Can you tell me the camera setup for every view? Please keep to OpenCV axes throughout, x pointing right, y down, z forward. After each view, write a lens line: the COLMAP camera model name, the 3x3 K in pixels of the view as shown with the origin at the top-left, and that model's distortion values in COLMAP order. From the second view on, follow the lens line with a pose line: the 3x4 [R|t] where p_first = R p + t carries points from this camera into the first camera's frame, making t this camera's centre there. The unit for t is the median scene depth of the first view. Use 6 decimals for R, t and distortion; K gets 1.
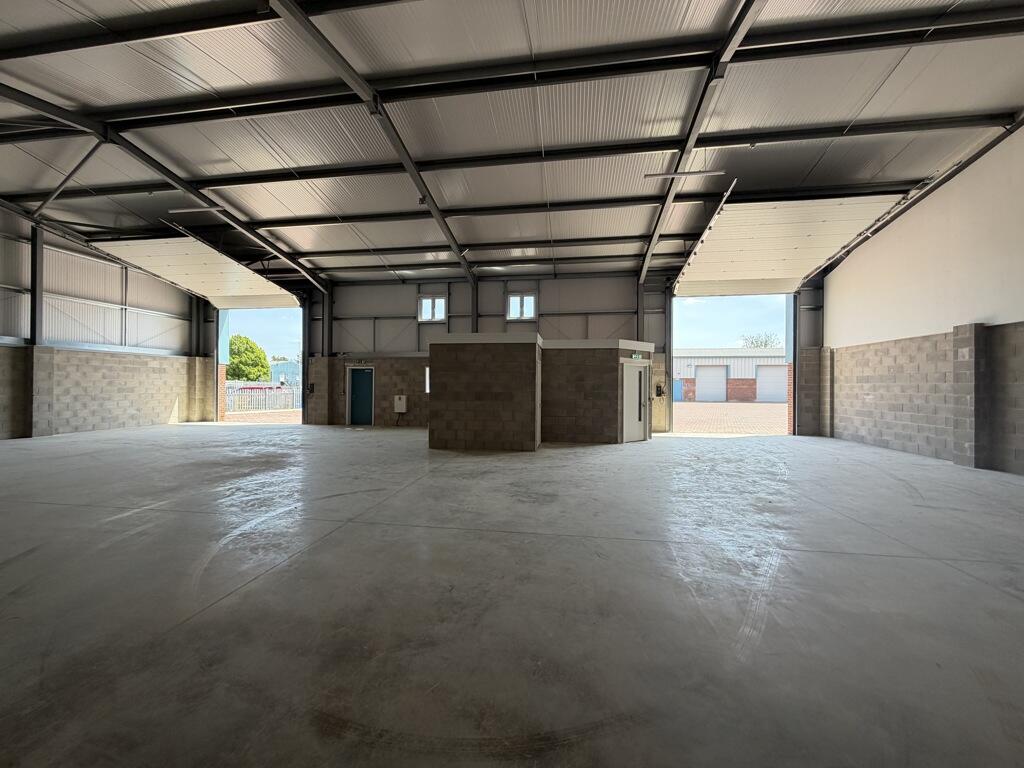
lens RADIAL K [[434.6, 0, 511.9], [0, 434.6, 385.1], [0, 0, 1]] dist [0.001048, -0.000026]
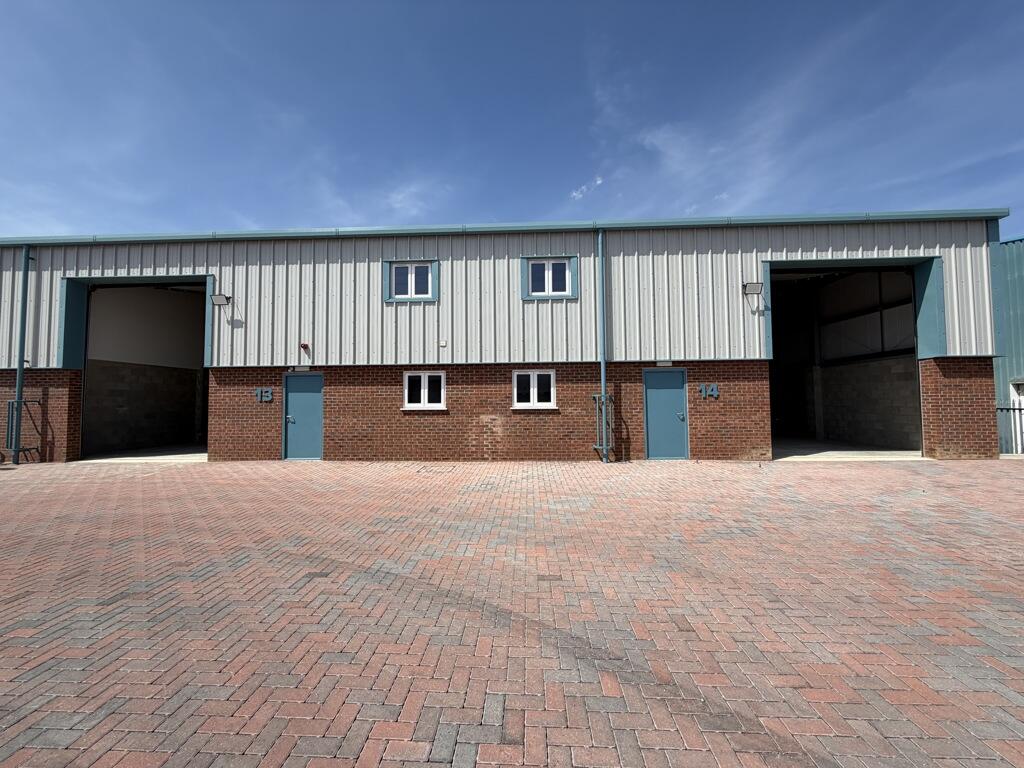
lens RADIAL K [[434.6, 0, 508.3], [0, 434.6, 381.9], [0, 0, 1]] dist [0.001048, -0.000026]
pose [[-0.994894, -0.002442, -0.100895, -0.081832], [0.002378, 0.998862, -0.047625, 0.014165], [0.100897, -0.047622, -0.993757, 2.246657]]
